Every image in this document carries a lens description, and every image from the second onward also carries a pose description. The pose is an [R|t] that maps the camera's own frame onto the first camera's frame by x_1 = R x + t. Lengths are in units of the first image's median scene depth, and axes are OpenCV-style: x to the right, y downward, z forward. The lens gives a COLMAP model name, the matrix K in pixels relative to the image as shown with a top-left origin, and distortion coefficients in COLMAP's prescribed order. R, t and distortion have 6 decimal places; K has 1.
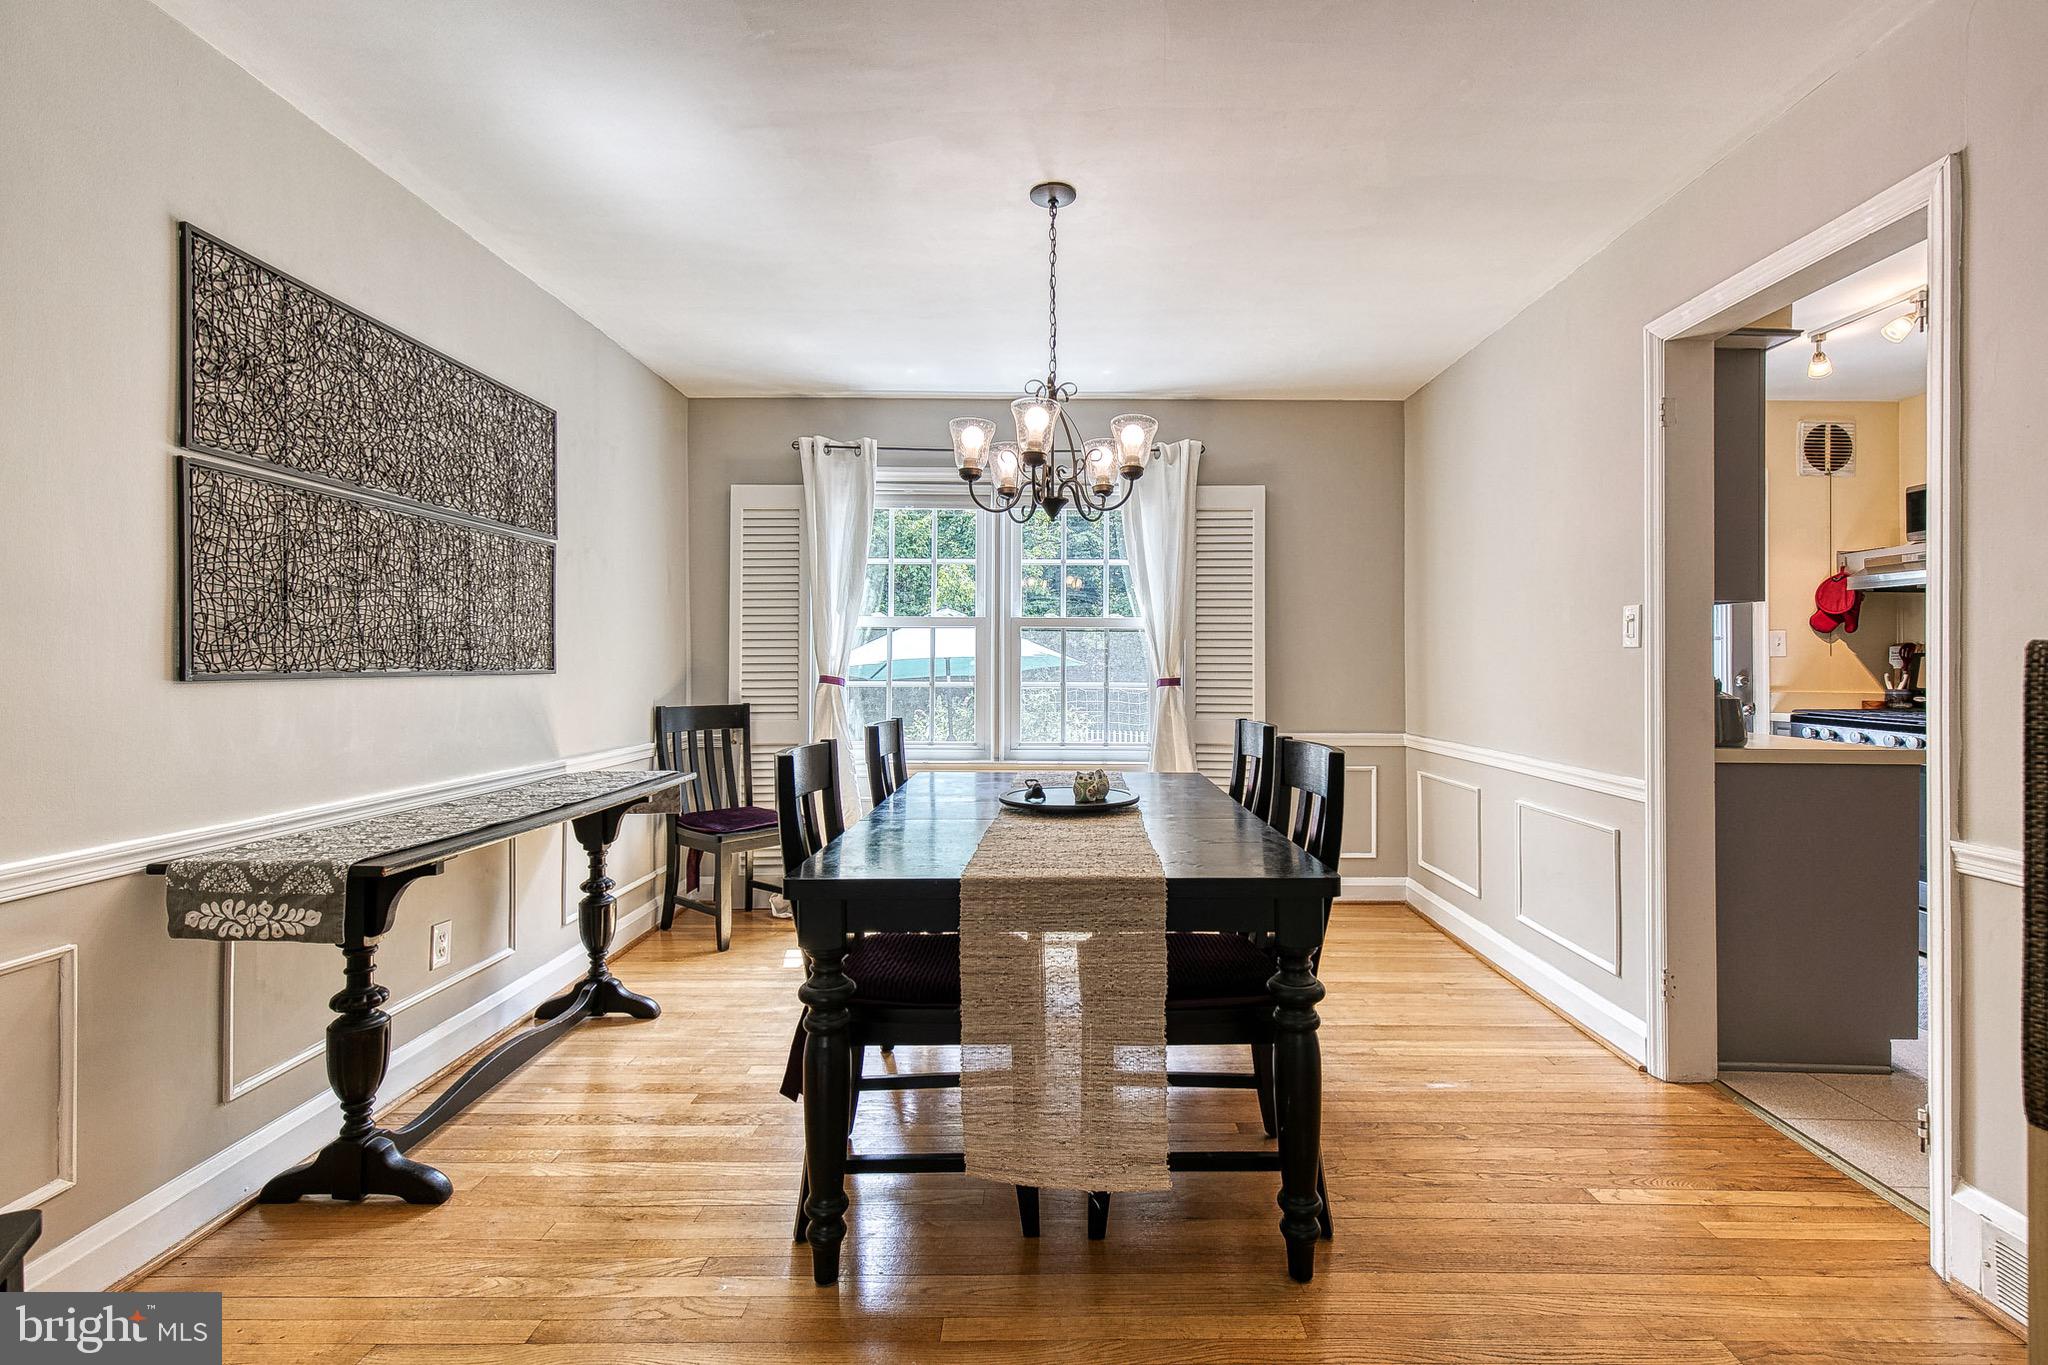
lens RADIAL K [[933.2, 0, 1046.5], [0, 933.2, 657.2], [0, 0, 1]] dist [0.009720, -0.000690]
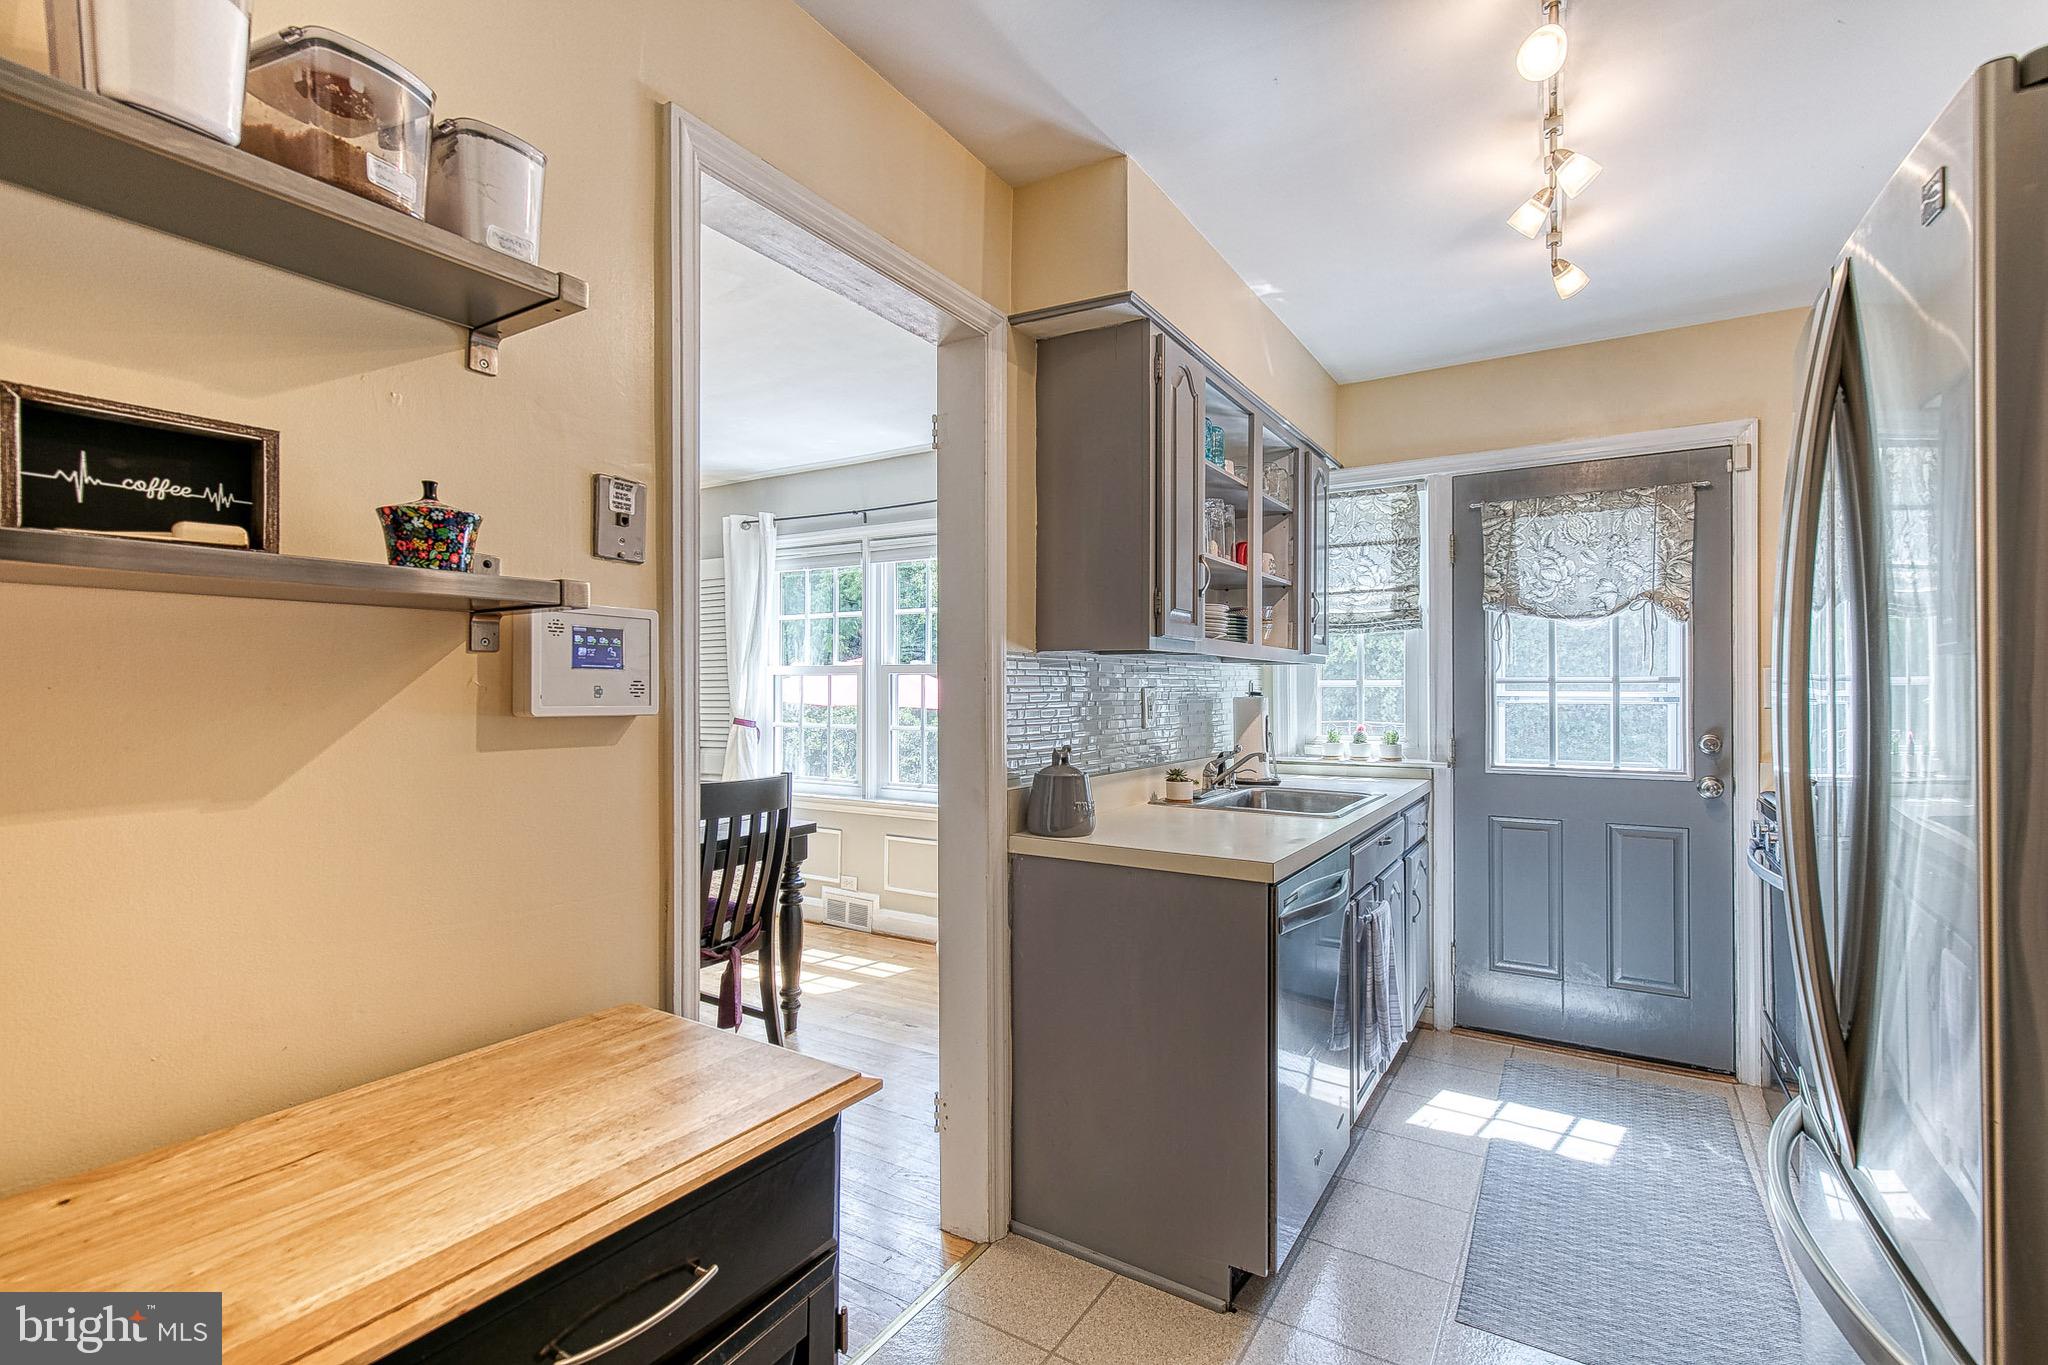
lens RADIAL K [[917.2, 0, 1044.6], [0, 917.2, 687.0], [0, 0, 1]] dist [0.008456, -0.002371]
pose [[0.859816, -0.003680, -0.510591, 0.978459], [0.005243, 0.999985, 0.001622, -0.027259], [0.510578, -0.004071, 0.859822, 0.289368]]
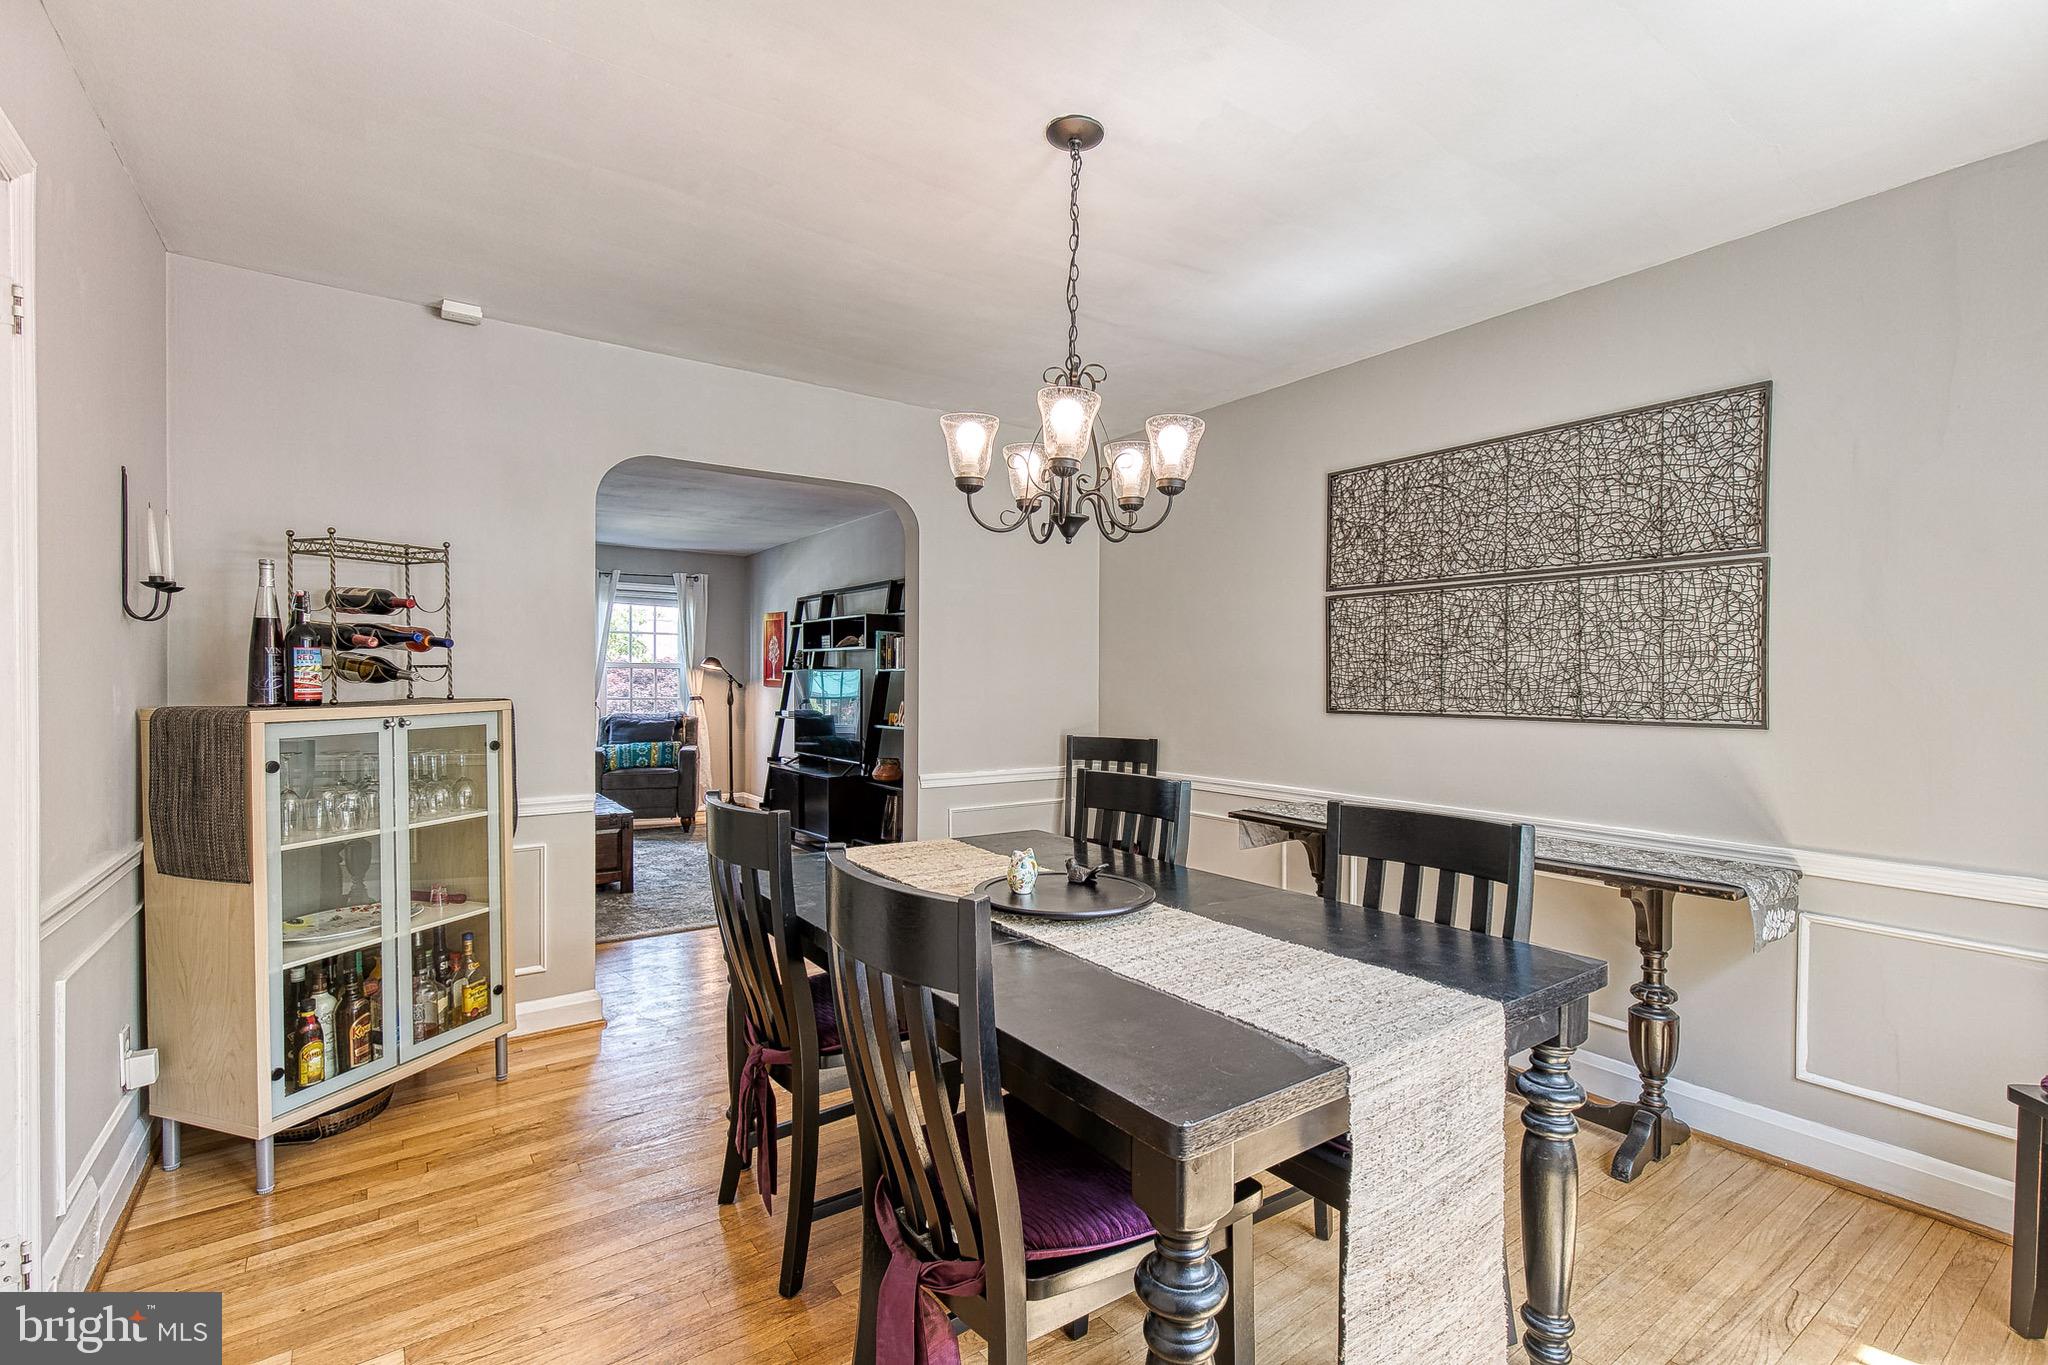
lens RADIAL K [[917.2, 0, 1044.6], [0, 917.2, 687.0], [0, 0, 1]] dist [0.008456, -0.002371]
pose [[-0.804419, 0.001515, -0.594060, 0.394687], [-0.000561, 0.999994, 0.003310, -0.022147], [0.594062, 0.002996, -0.804414, 1.312472]]
